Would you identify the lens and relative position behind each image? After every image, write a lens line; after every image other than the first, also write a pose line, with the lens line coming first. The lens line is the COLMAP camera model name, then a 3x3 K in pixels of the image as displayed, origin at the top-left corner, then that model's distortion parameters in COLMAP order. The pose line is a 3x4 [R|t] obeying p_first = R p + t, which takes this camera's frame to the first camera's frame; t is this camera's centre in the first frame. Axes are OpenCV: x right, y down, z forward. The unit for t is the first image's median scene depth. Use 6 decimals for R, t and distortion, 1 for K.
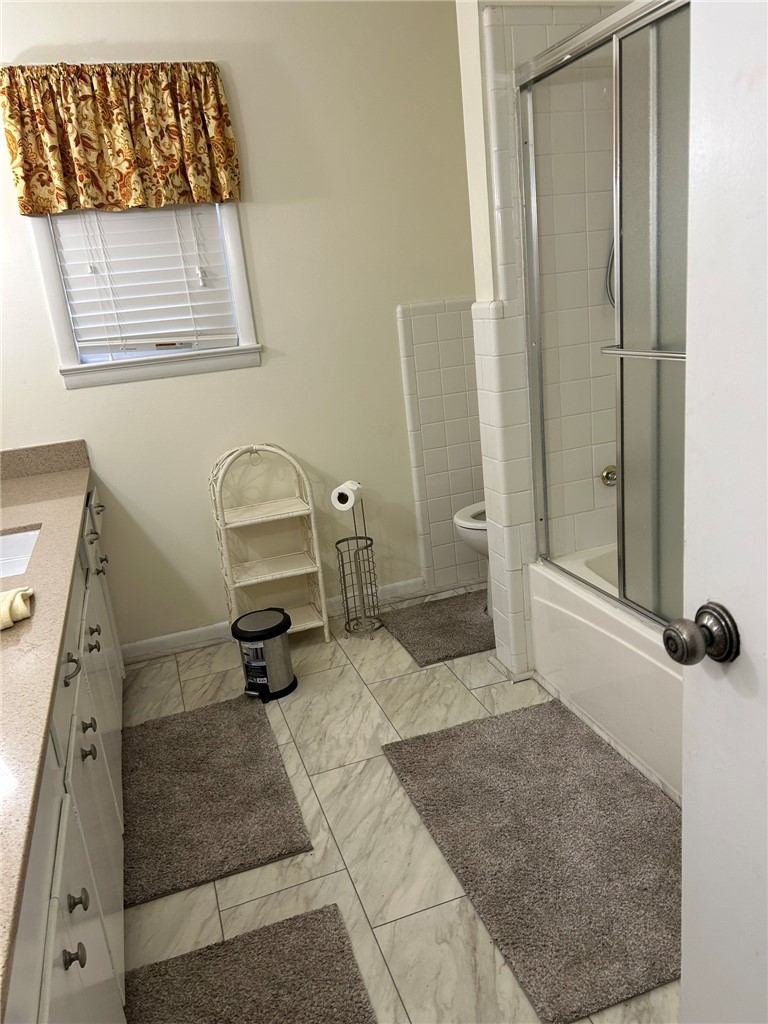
lens RADIAL K [[770.8, 0, 390.2], [0, 770.8, 513.4], [0, 0, 1]] dist [0.044249, -0.045403]
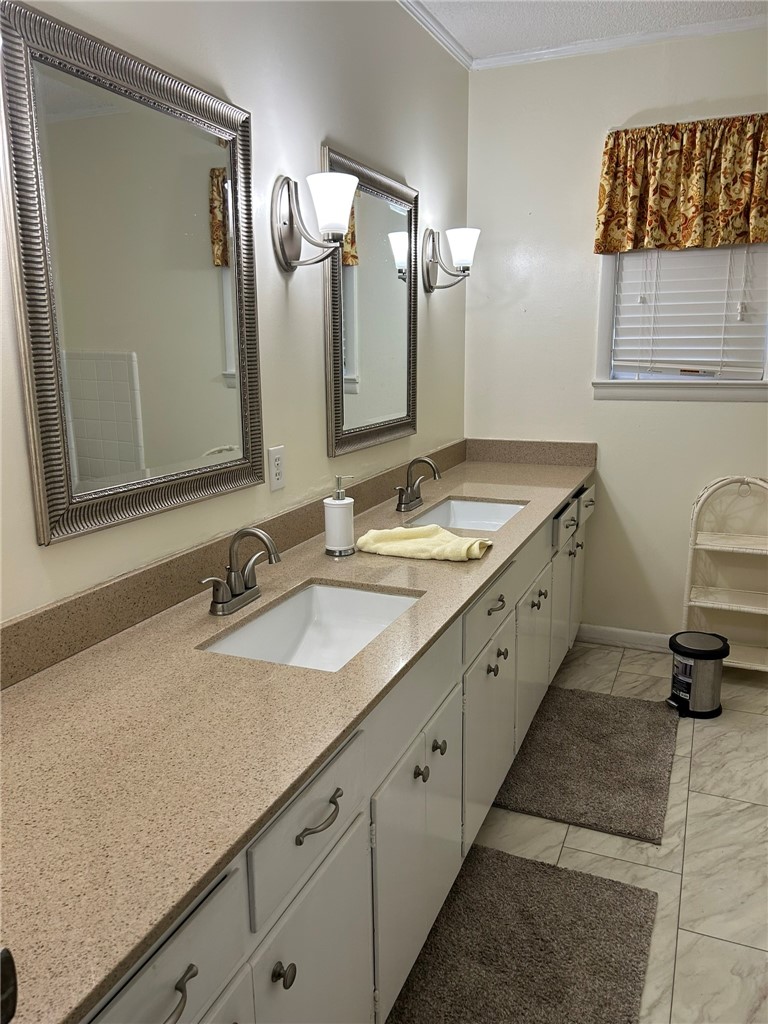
lens RADIAL K [[770.8, 0, 382.7], [0, 770.8, 512.2], [0, 0, 1]] dist [0.044249, -0.045403]
pose [[0.736138, 0.235451, -0.634558, 0.143032], [-0.243896, 0.966834, 0.075802, -0.004935], [0.631360, 0.098966, 0.769149, -0.095963]]
